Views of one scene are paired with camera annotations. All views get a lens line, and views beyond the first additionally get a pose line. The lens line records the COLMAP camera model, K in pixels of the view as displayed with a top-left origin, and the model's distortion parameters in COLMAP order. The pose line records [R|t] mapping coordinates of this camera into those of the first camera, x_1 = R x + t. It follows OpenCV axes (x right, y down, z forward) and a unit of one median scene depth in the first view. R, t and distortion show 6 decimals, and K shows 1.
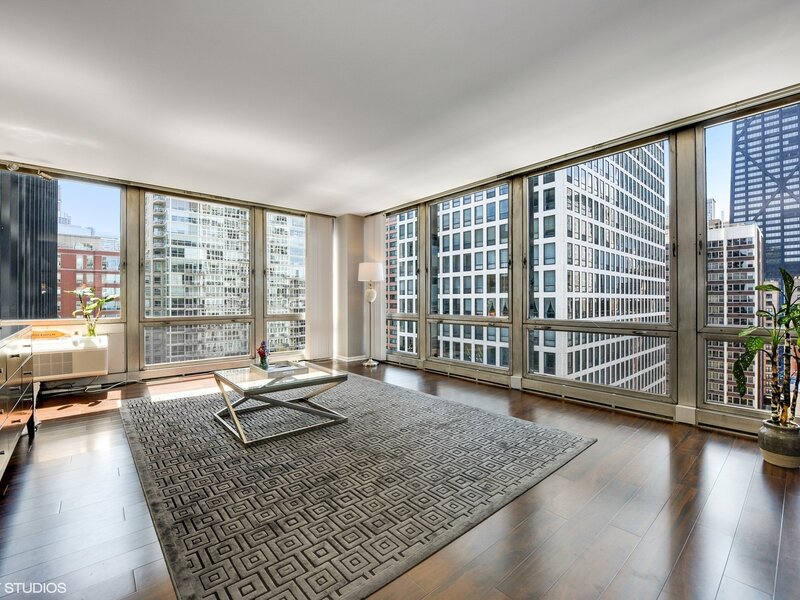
lens RADIAL K [[358.4, 0, 400.0], [0, 358.4, 297.2], [0, 0, 1]] dist [-0.004827, -0.001417]
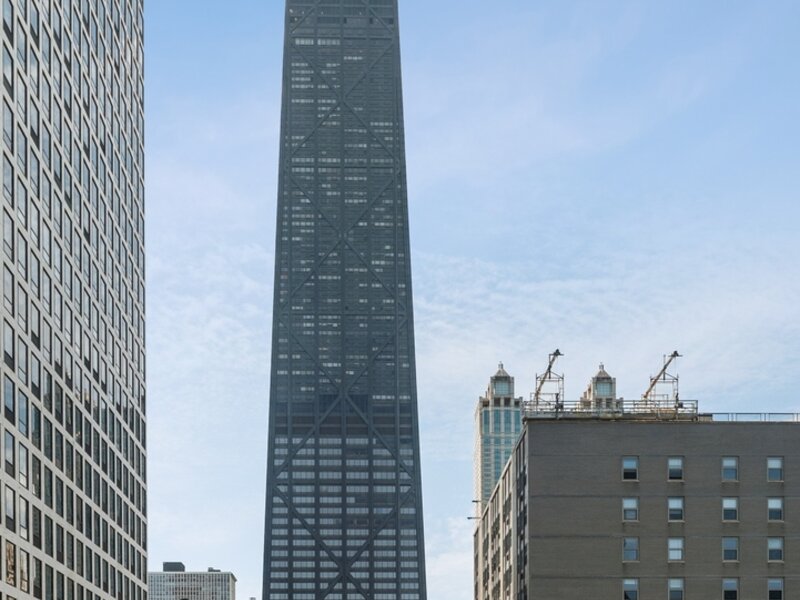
lens RADIAL K [[1080.9, 0, 396.9], [0, 1080.9, 300.1], [0, 0, 1]] dist [-0.038164, 0.000000]
pose [[0.642056, 0.003611, 0.766649, 0.033885], [-0.000818, 0.999992, -0.004025, -3.122908], [-0.766657, 0.001957, 0.642053, 0.067778]]
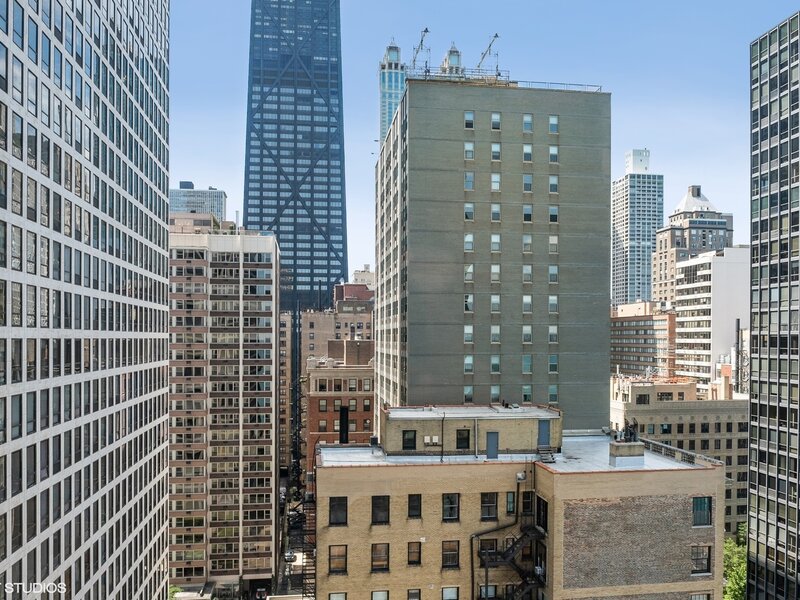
lens RADIAL K [[660.5, 0, 408.3], [0, 660.5, 343.0], [0, 0, 1]] dist [-0.002517, -0.025932]
pose [[0.545421, -0.003396, 0.838156, 0.013997], [-0.009672, 0.999900, 0.010345, -0.001803], [-0.838107, -0.013749, 0.545333, 0.026102]]
